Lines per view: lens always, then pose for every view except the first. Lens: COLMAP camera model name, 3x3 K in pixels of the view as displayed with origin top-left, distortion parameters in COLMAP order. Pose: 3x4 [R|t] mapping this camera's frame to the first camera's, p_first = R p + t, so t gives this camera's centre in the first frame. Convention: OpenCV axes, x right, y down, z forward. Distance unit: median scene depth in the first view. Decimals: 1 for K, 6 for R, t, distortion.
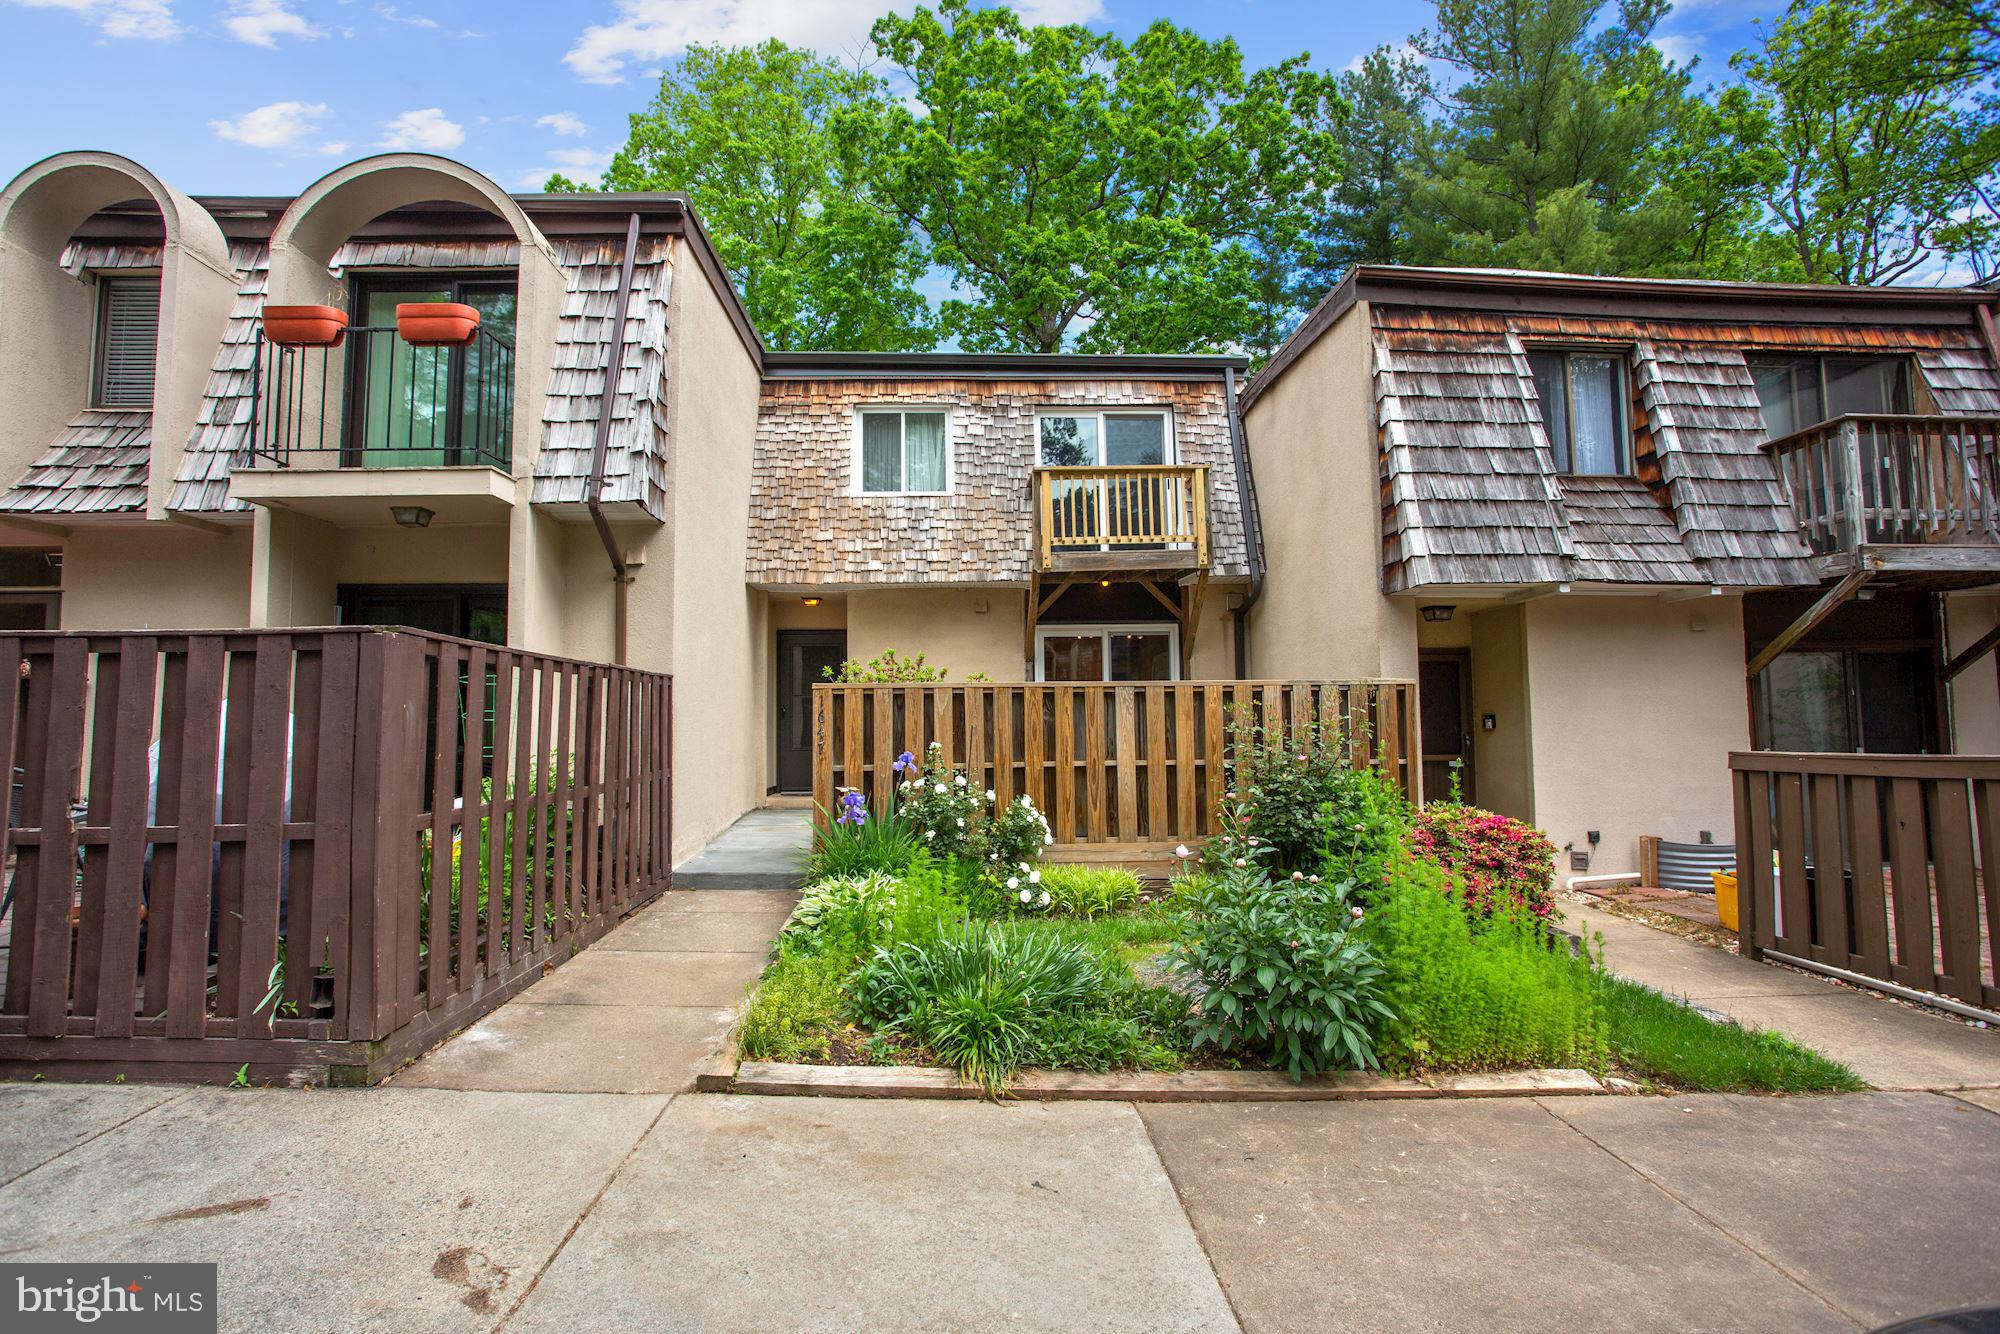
lens RADIAL K [[972.9, 0, 1002.5], [0, 972.9, 654.3], [0, 0, 1]] dist [-0.069643, 0.049501]
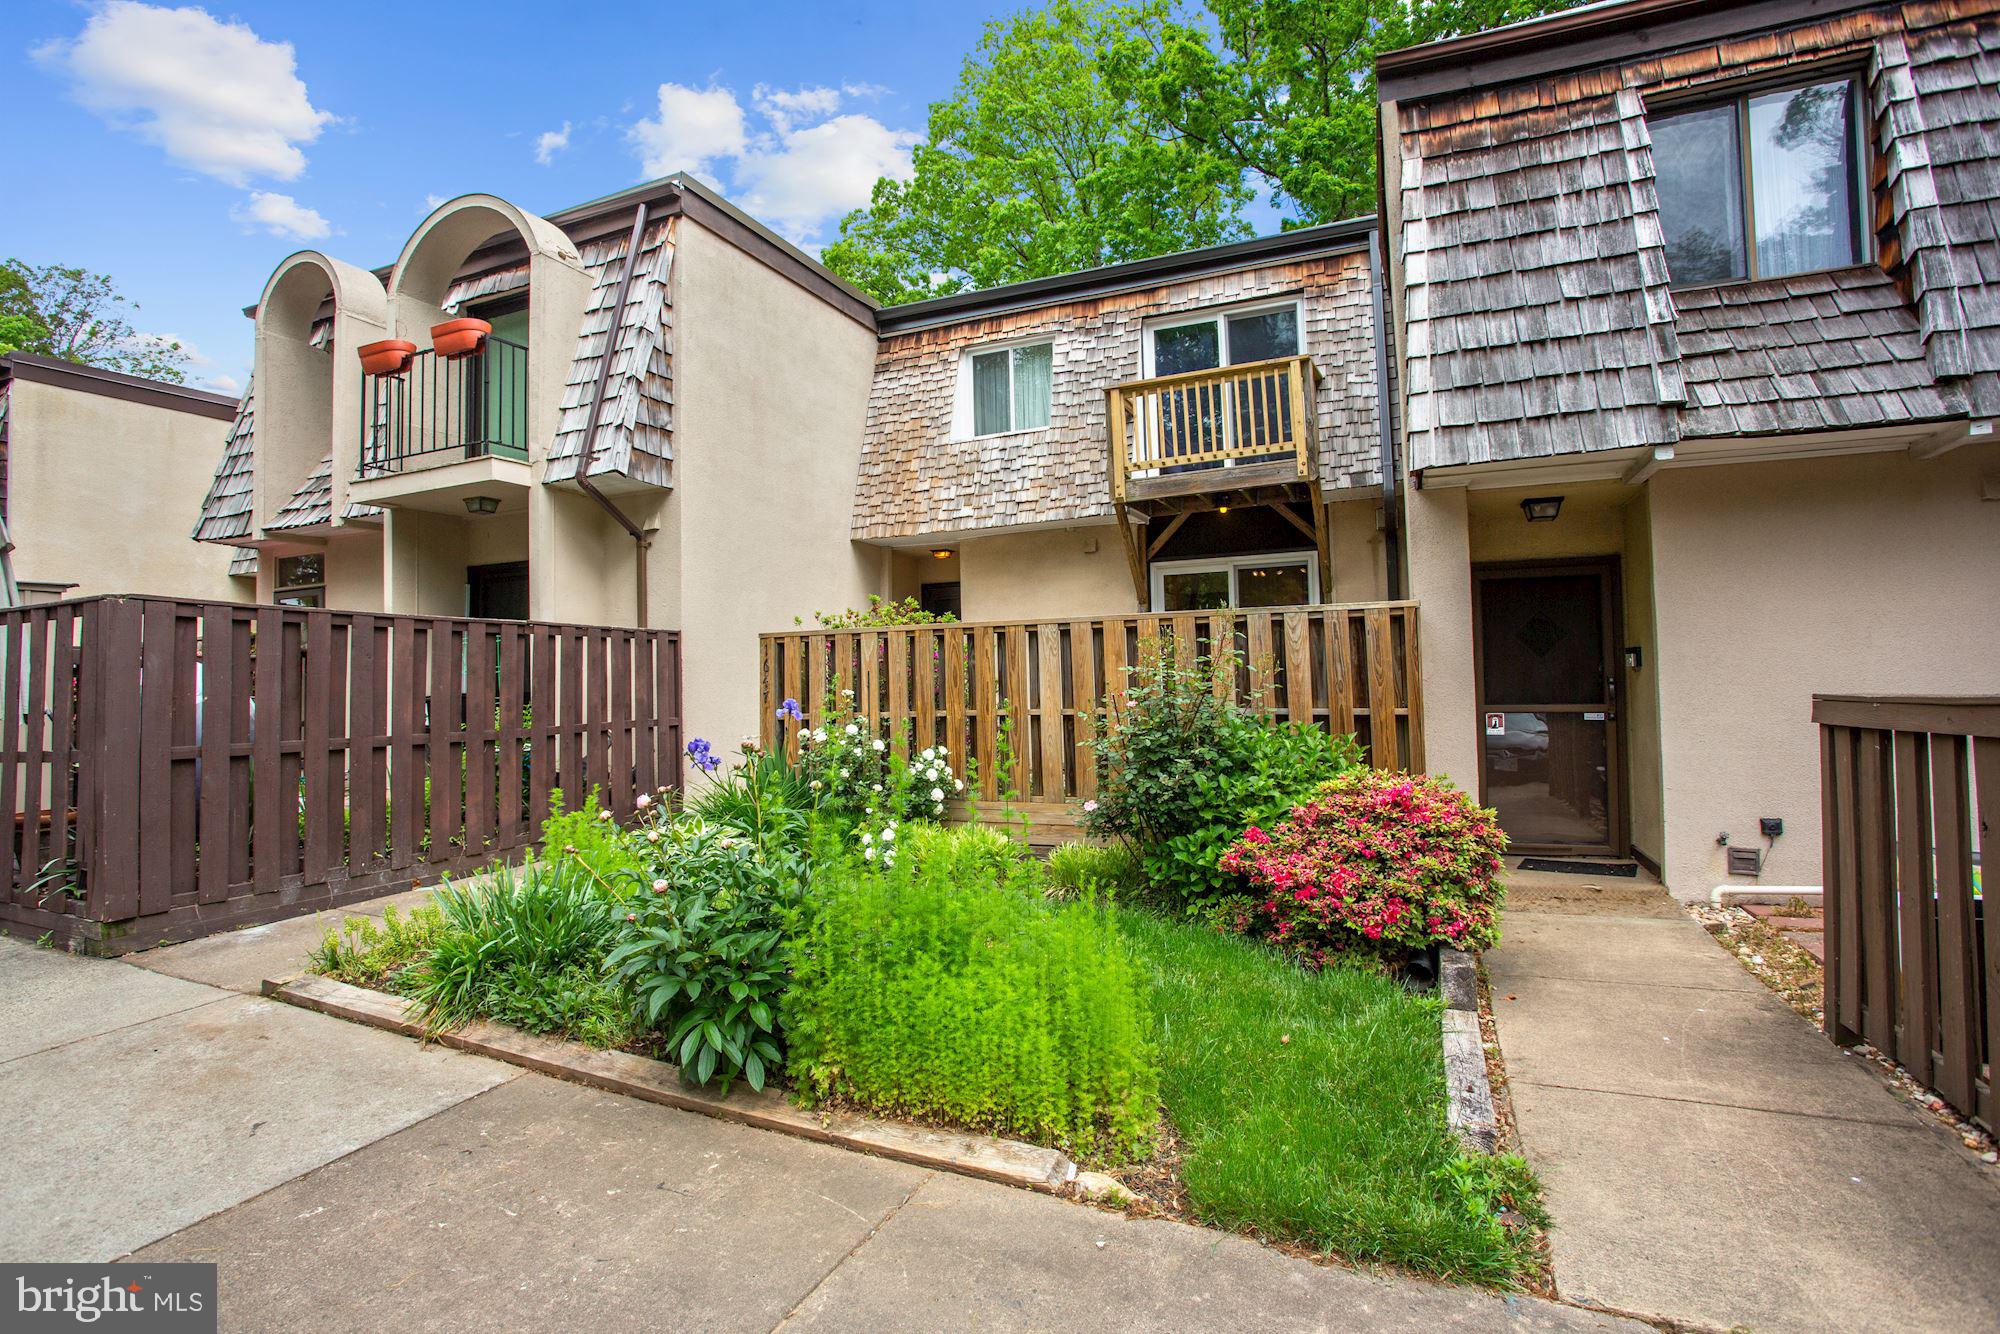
lens RADIAL K [[968.4, 0, 952.2], [0, 968.4, 654.5], [0, 0, 1]] dist [-0.068787, 0.030568]
pose [[0.896583, -0.023609, -0.442247, 0.400946], [0.042696, 0.998535, 0.033253, 0.025982], [0.440814, -0.048696, 0.896277, 0.174058]]
